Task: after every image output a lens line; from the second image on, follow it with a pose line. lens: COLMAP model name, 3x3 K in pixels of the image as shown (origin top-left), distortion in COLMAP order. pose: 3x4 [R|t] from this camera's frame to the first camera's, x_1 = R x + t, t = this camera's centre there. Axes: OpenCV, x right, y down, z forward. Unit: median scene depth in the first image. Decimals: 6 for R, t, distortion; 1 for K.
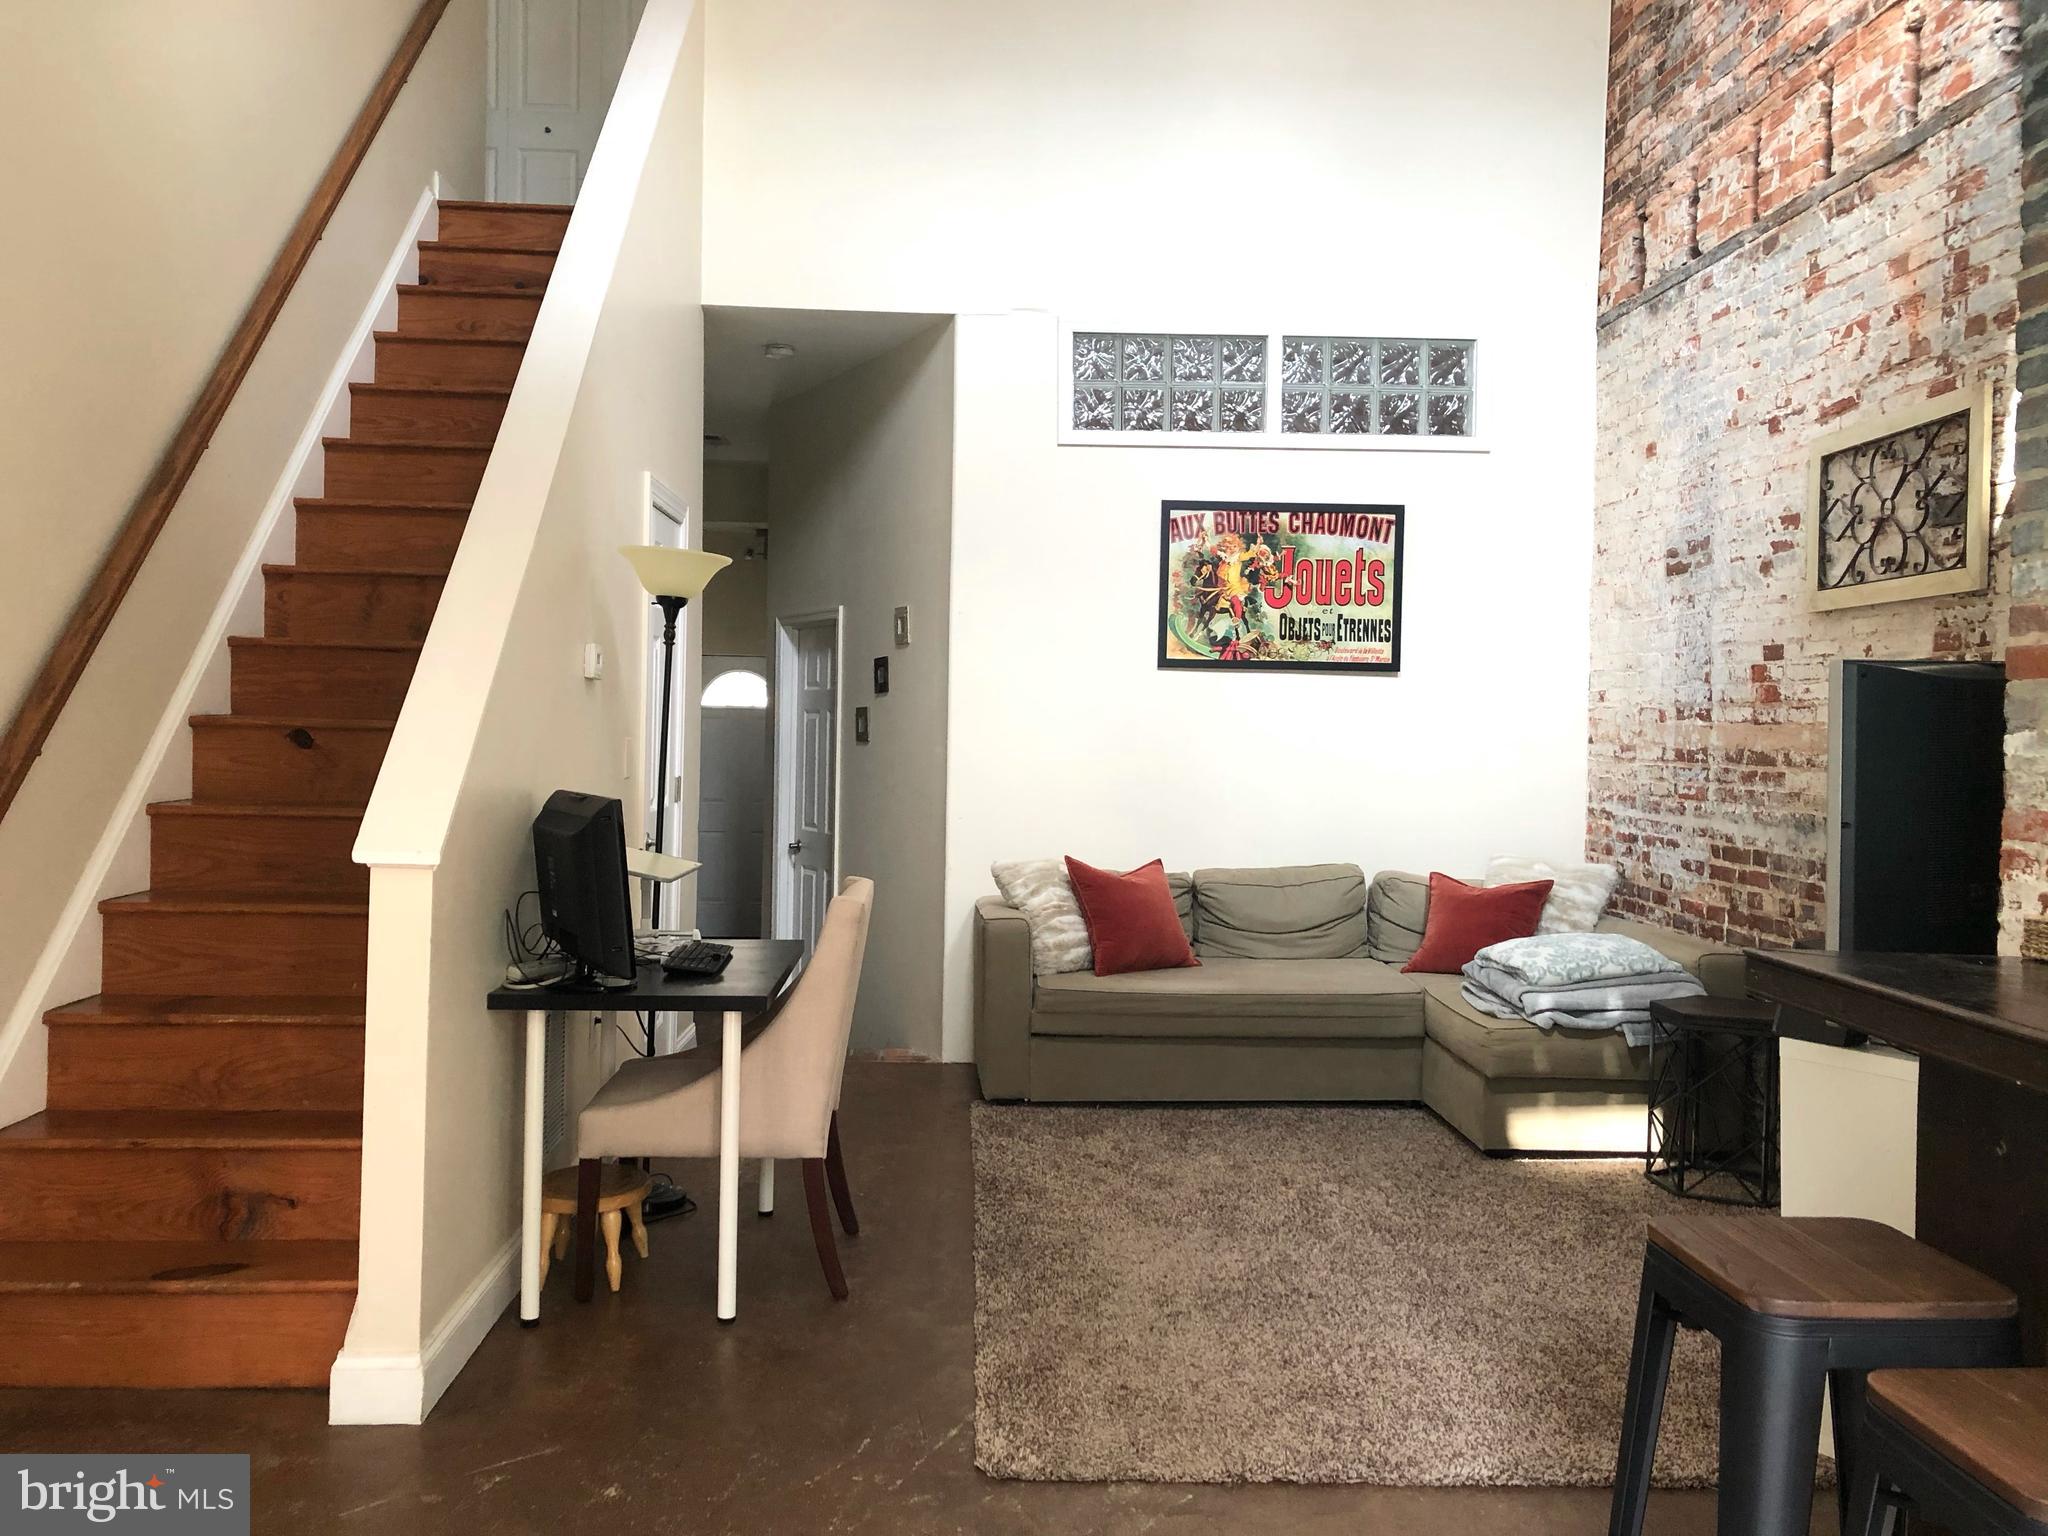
lens RADIAL K [[1679.1, 0, 1023.4], [0, 1679.1, 722.8], [0, 0, 1]] dist [0.039550, -0.008074]
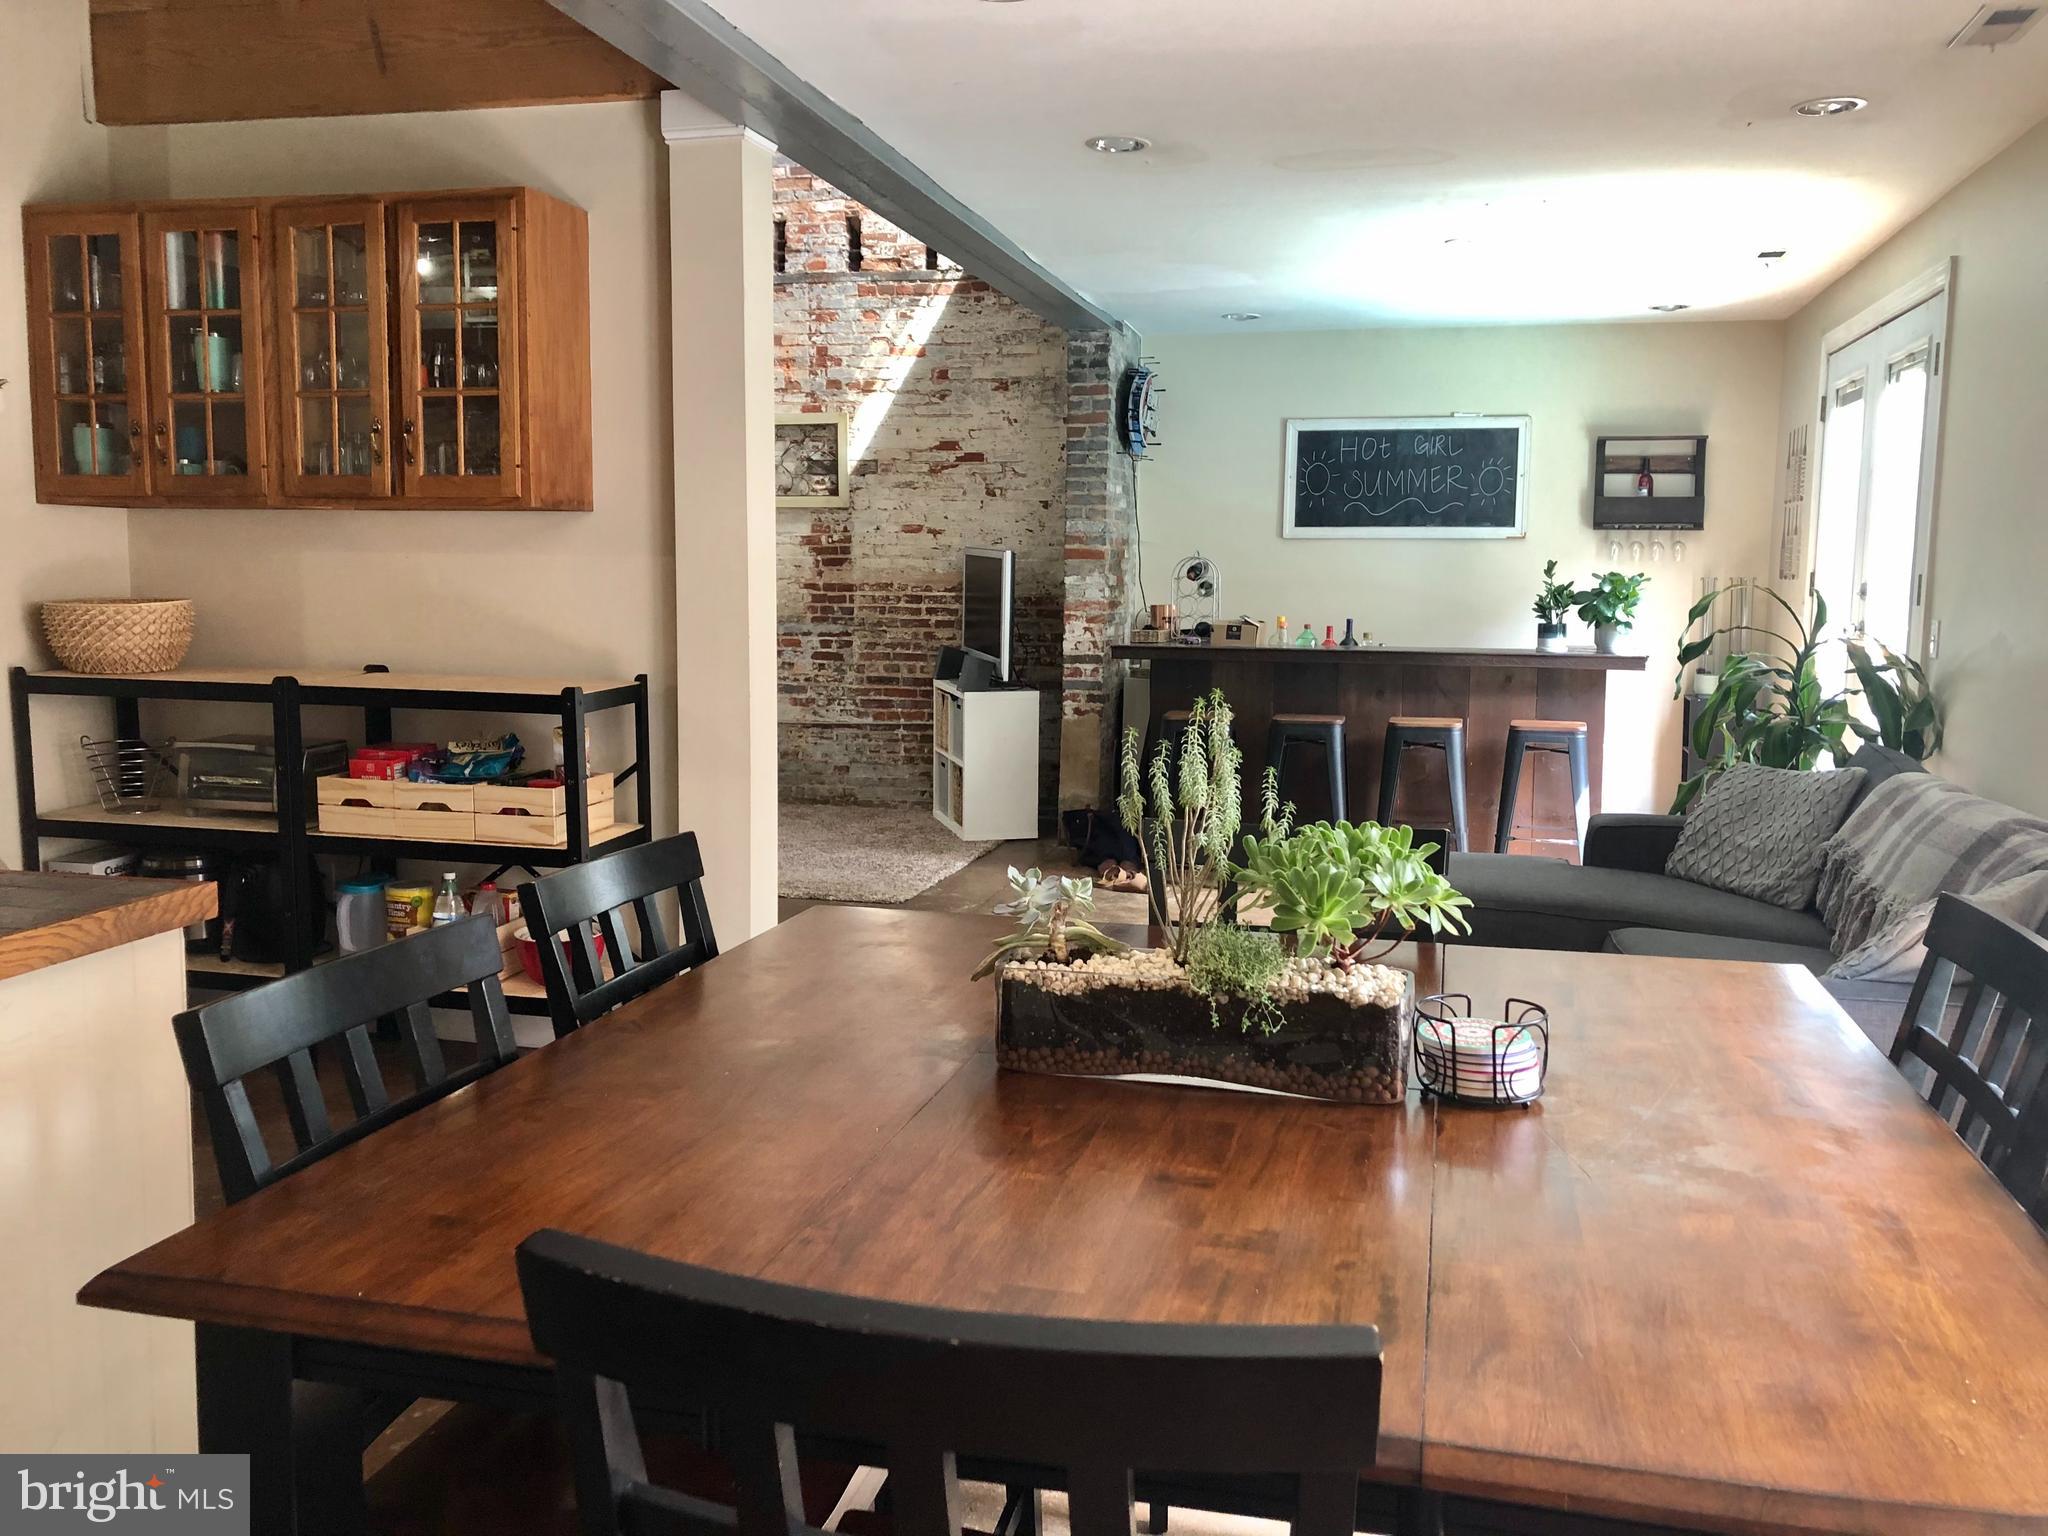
lens RADIAL K [[1642.6, 0, 1017.6], [0, 1642.6, 761.1], [0, 0, 1]] dist [0.033020, -0.090867]
pose [[0.287248, -0.128694, 0.949172, -1.118173], [-0.007287, 0.990611, 0.136517, -0.033295], [-0.957829, -0.046131, 0.283613, 0.112720]]
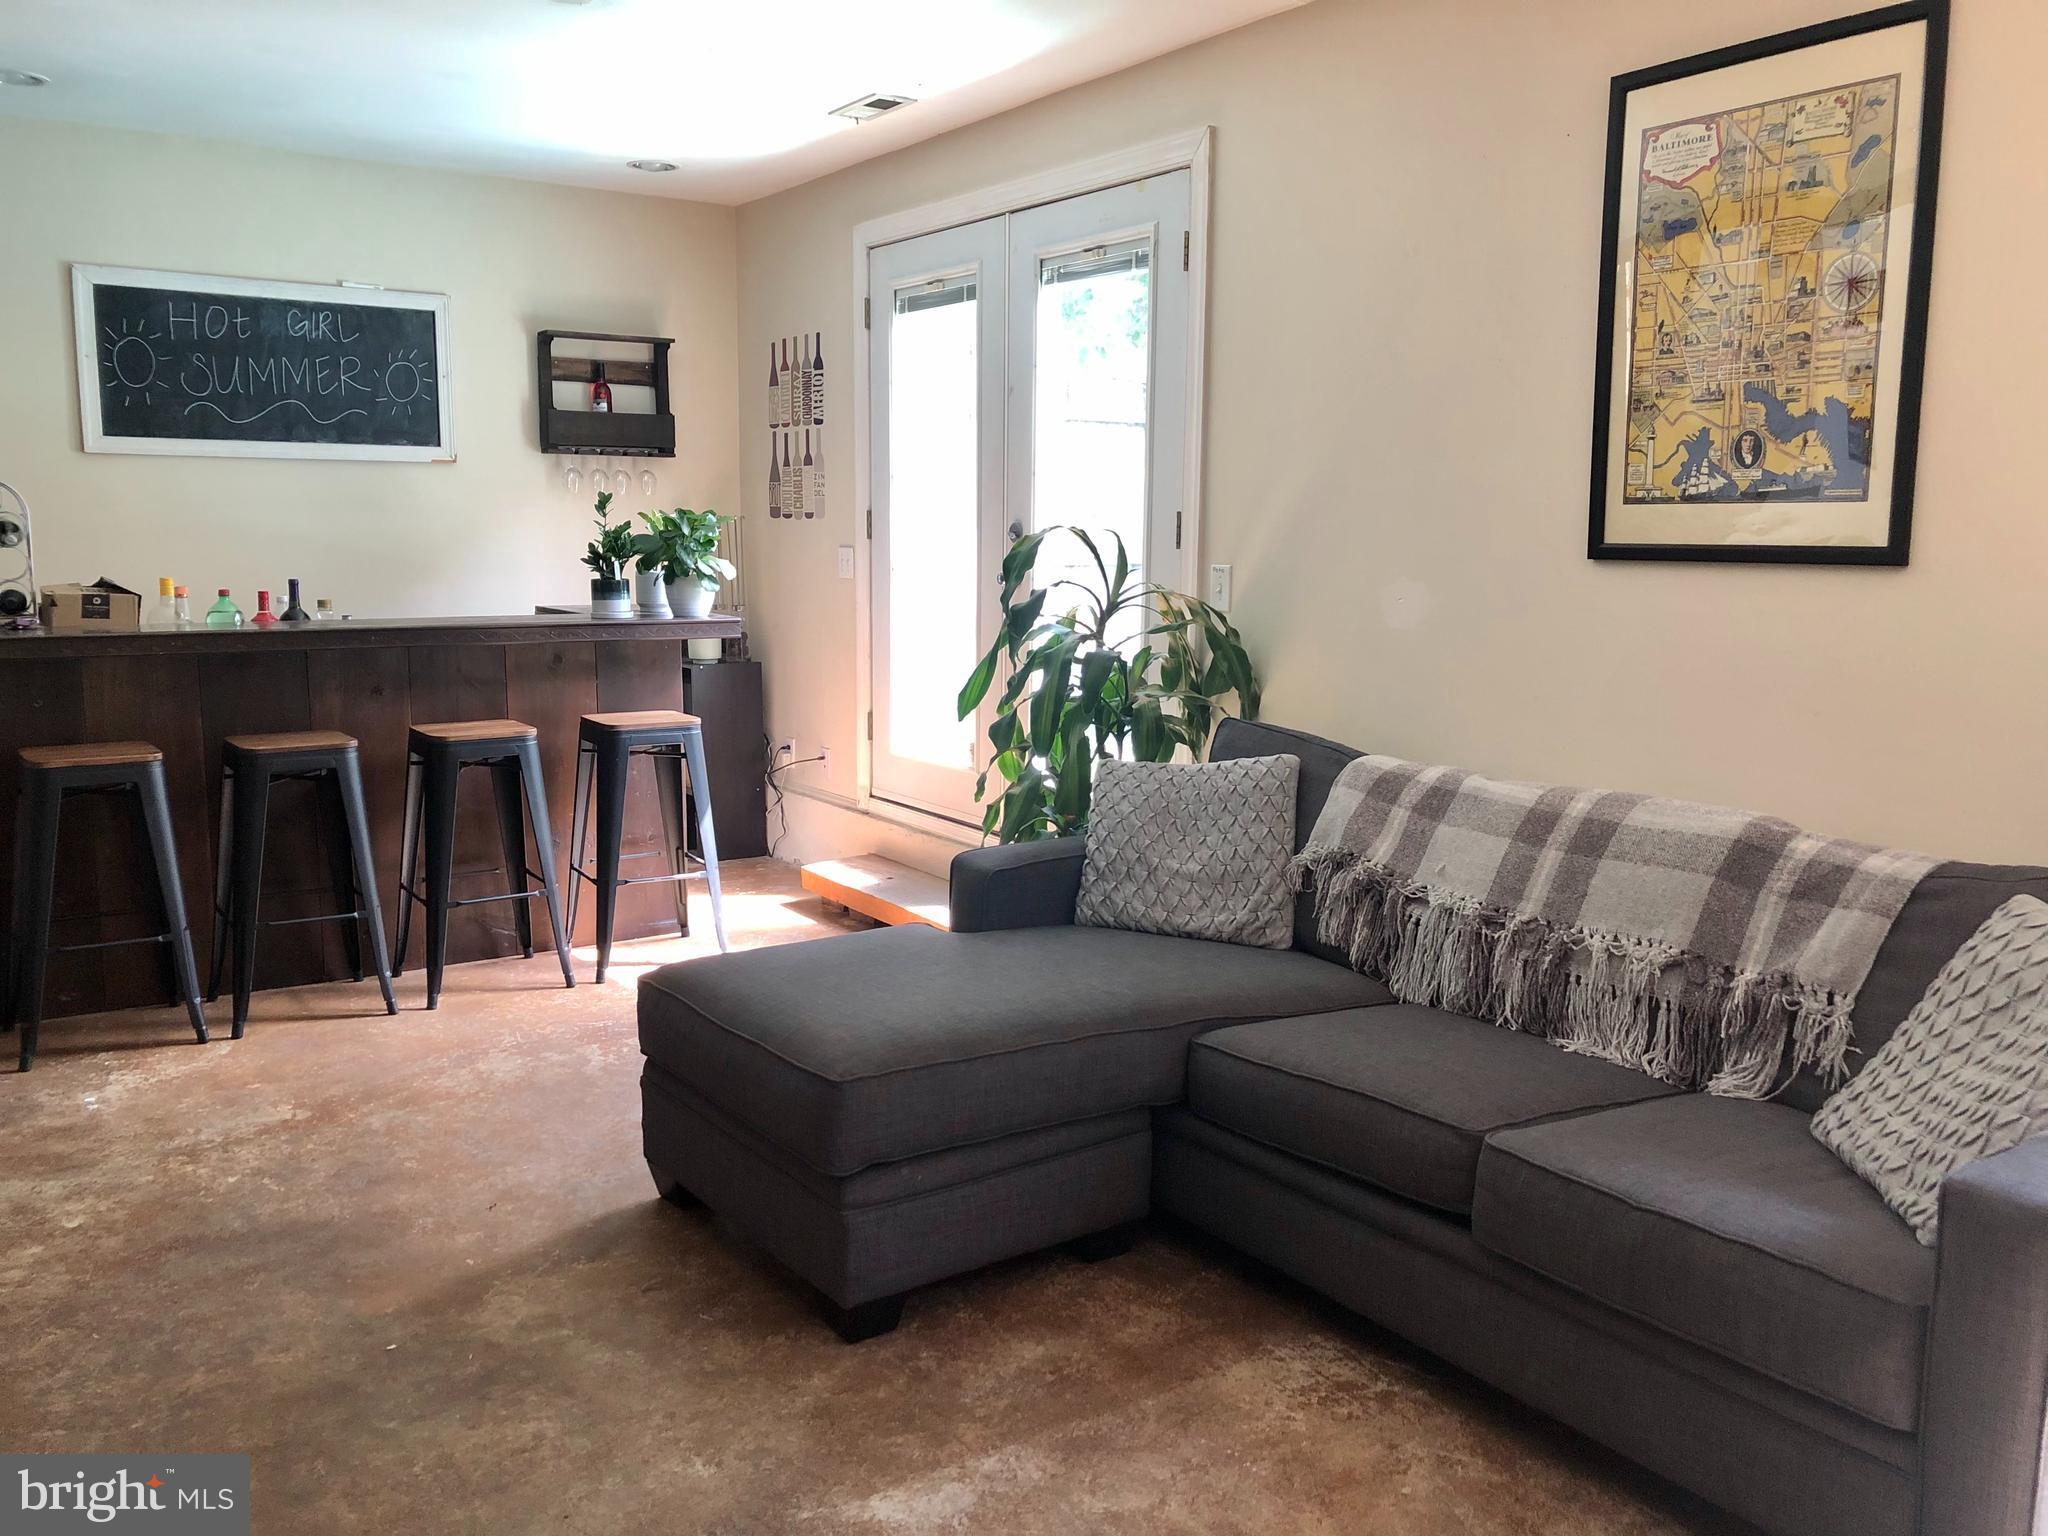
lens RADIAL K [[1680.4, 0, 976.4], [0, 1680.4, 762.6], [0, 0, 1]] dist [0.003551, 0.050399]
pose [[-0.517120, -0.145089, 0.843526, -0.704950], [-0.020949, 0.987378, 0.156990, -0.018982], [-0.855656, 0.063512, -0.513632, 0.396979]]
